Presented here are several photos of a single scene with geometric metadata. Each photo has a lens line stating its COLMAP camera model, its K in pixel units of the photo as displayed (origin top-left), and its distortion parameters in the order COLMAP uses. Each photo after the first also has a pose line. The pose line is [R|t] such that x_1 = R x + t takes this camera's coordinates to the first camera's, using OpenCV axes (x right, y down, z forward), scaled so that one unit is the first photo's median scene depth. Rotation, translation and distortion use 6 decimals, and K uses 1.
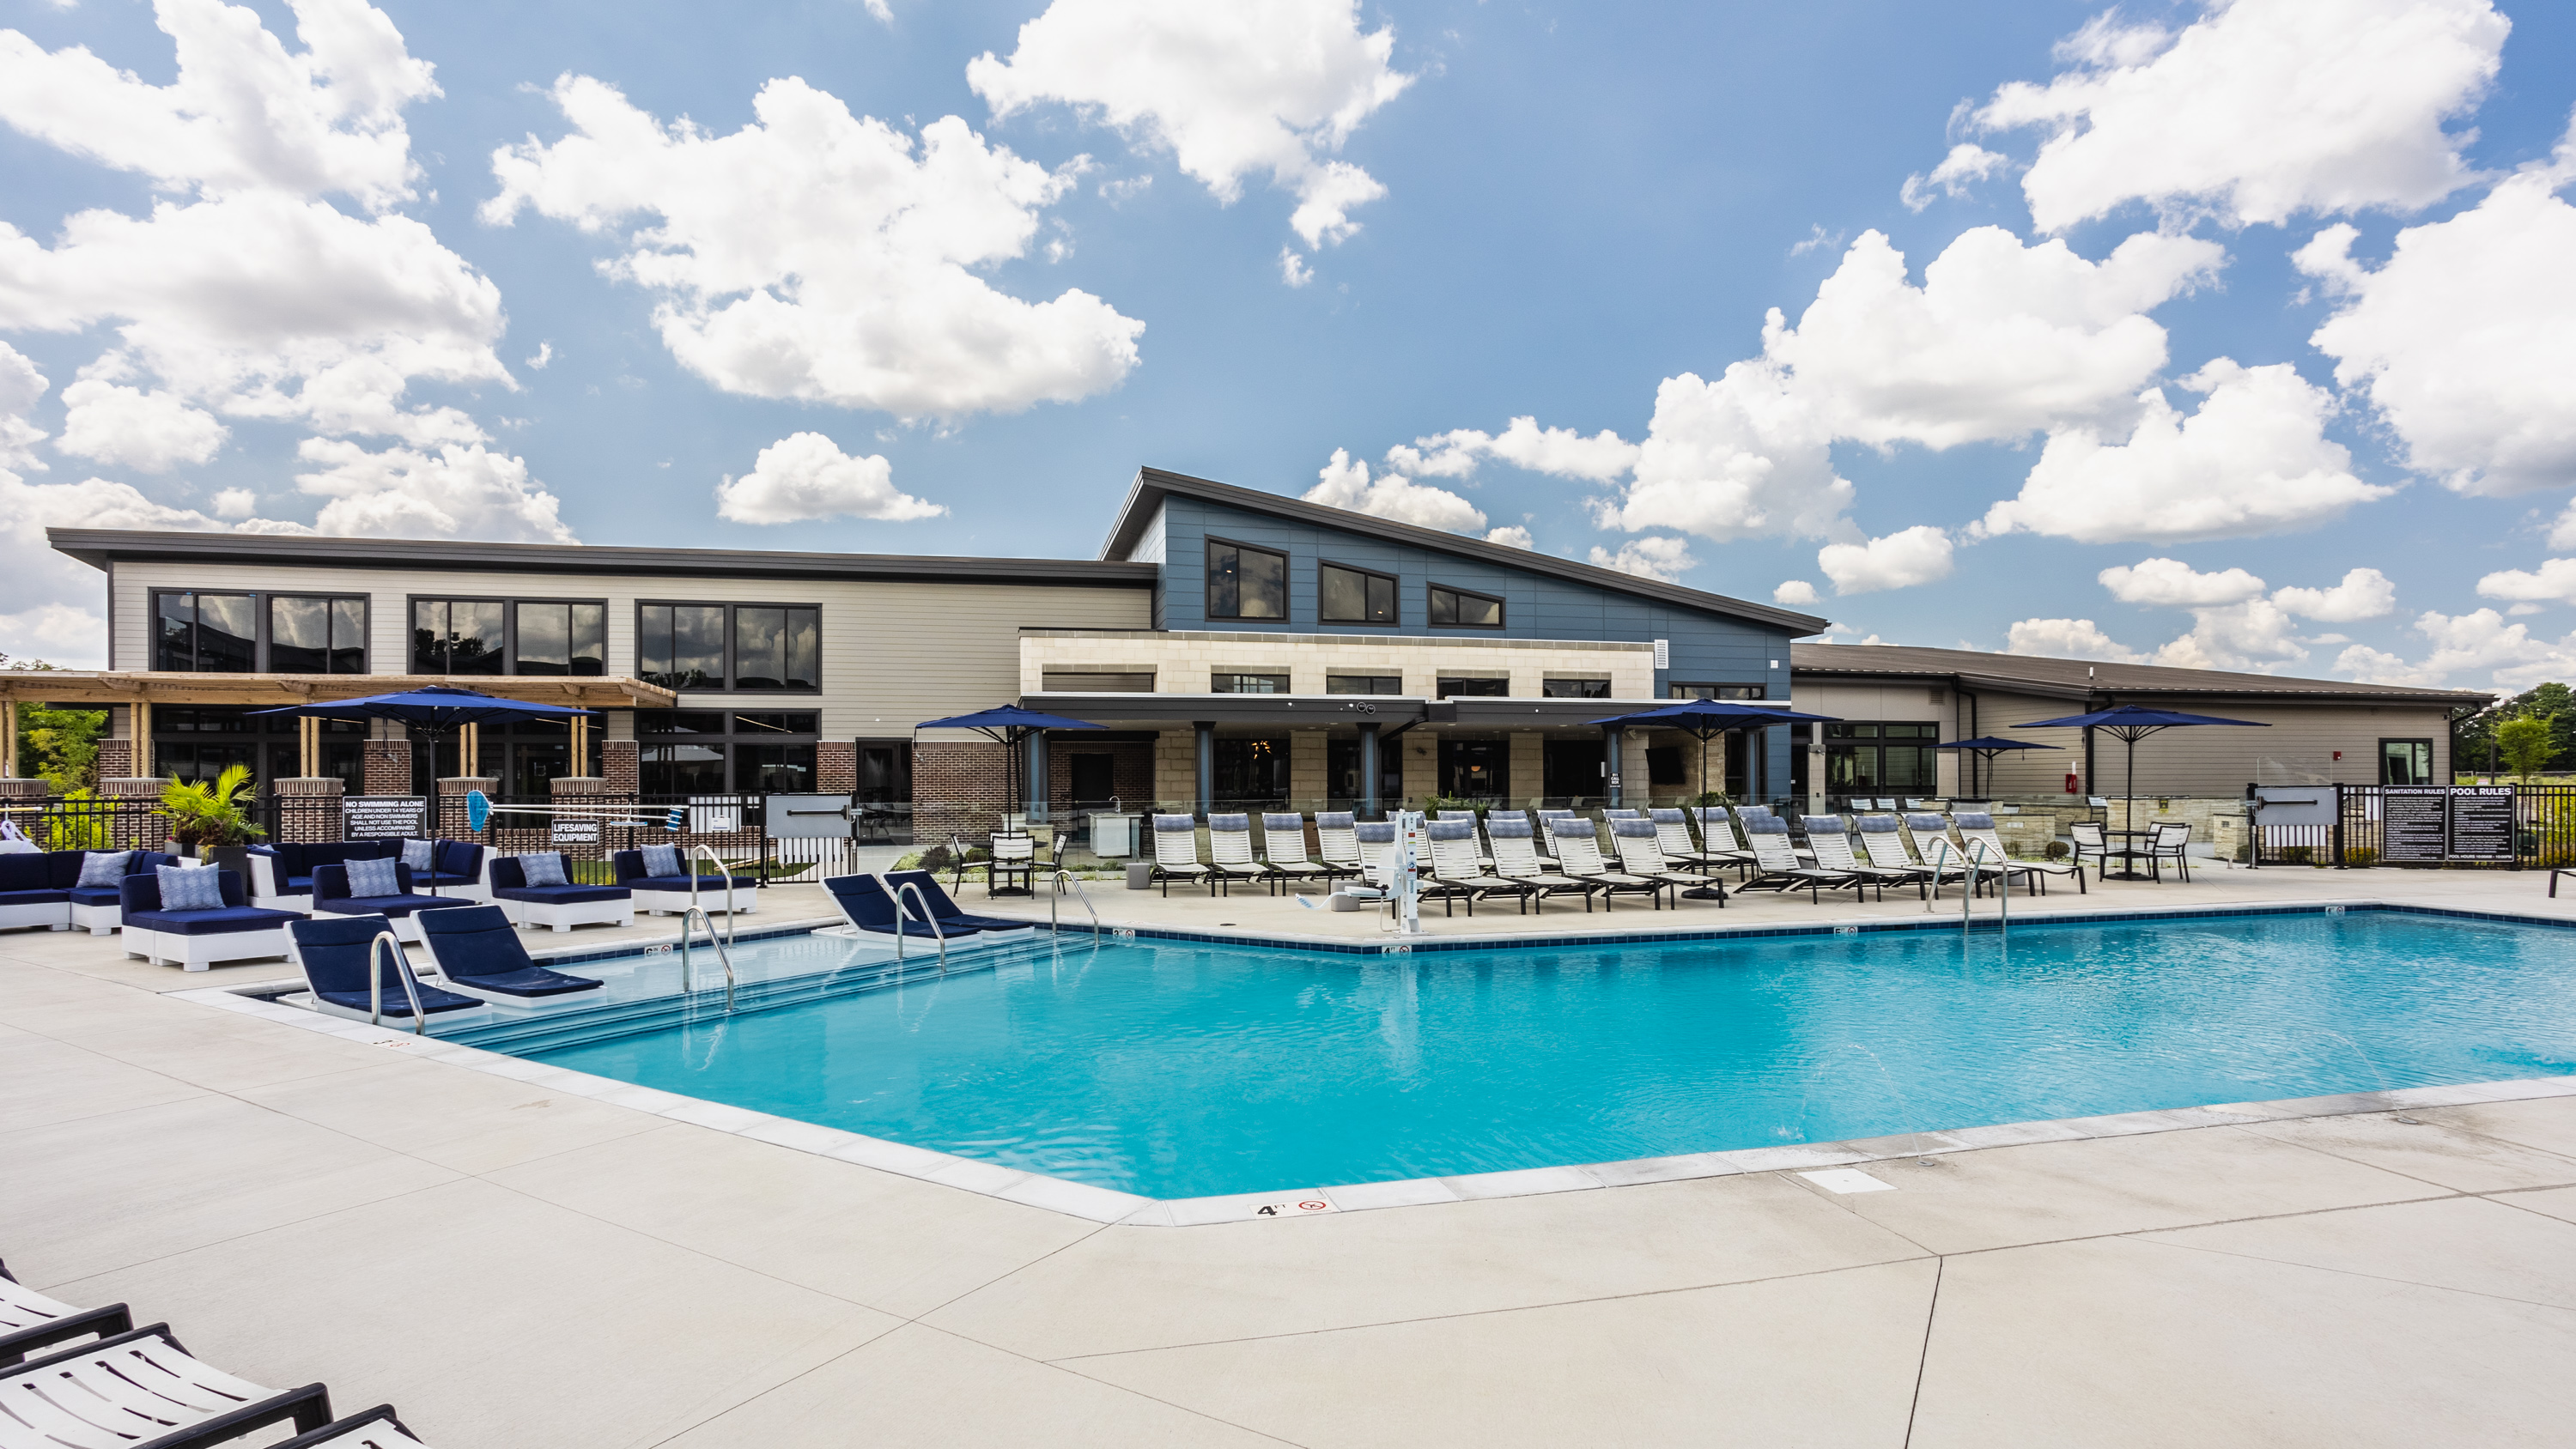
lens RADIAL K [[1351.0, 0, 1288.0], [0, 1351.0, 724.5], [0, 0, 1]] dist [0.001545, 0.000102]
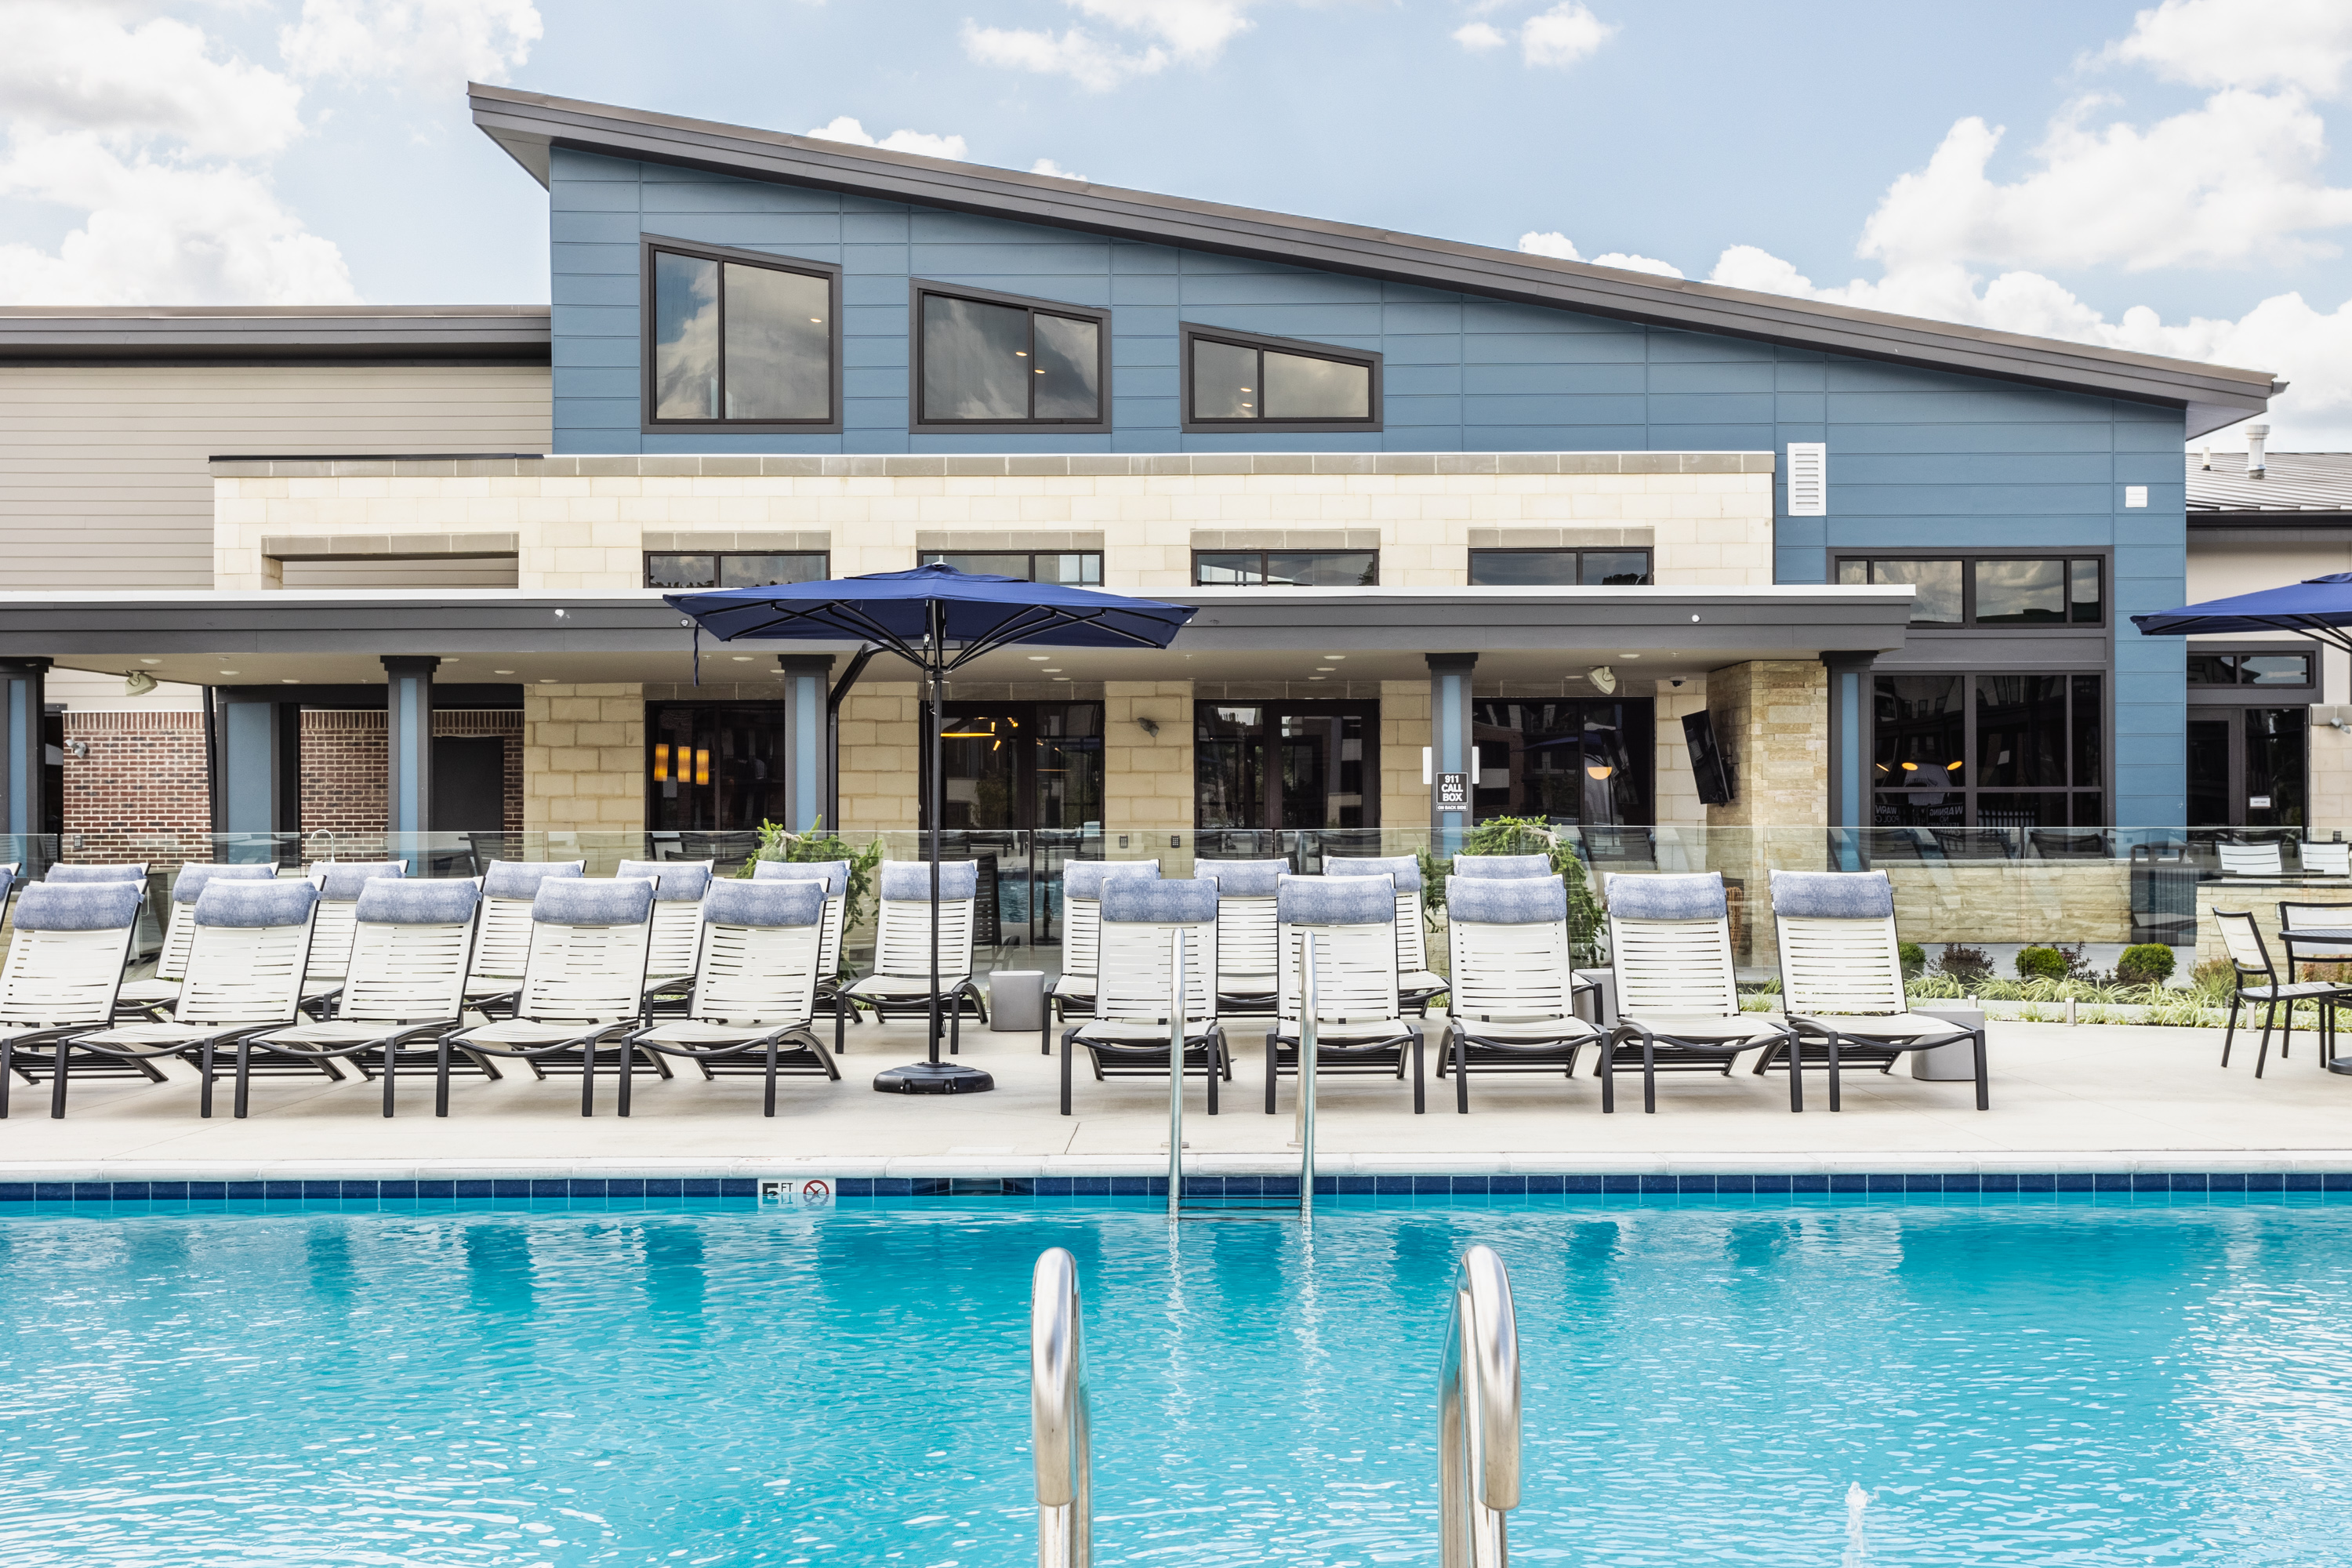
lens RADIAL K [[3033.4, 0, 1176.0], [0, 3033.4, 784.0], [0, 0, 1]] dist [0.014826, 0.011671]
pose [[0.967380, -0.001169, -0.253326, 0.339658], [0.011742, 0.999122, 0.040228, -0.000052], [0.253056, -0.041890, 0.966544, 0.080302]]
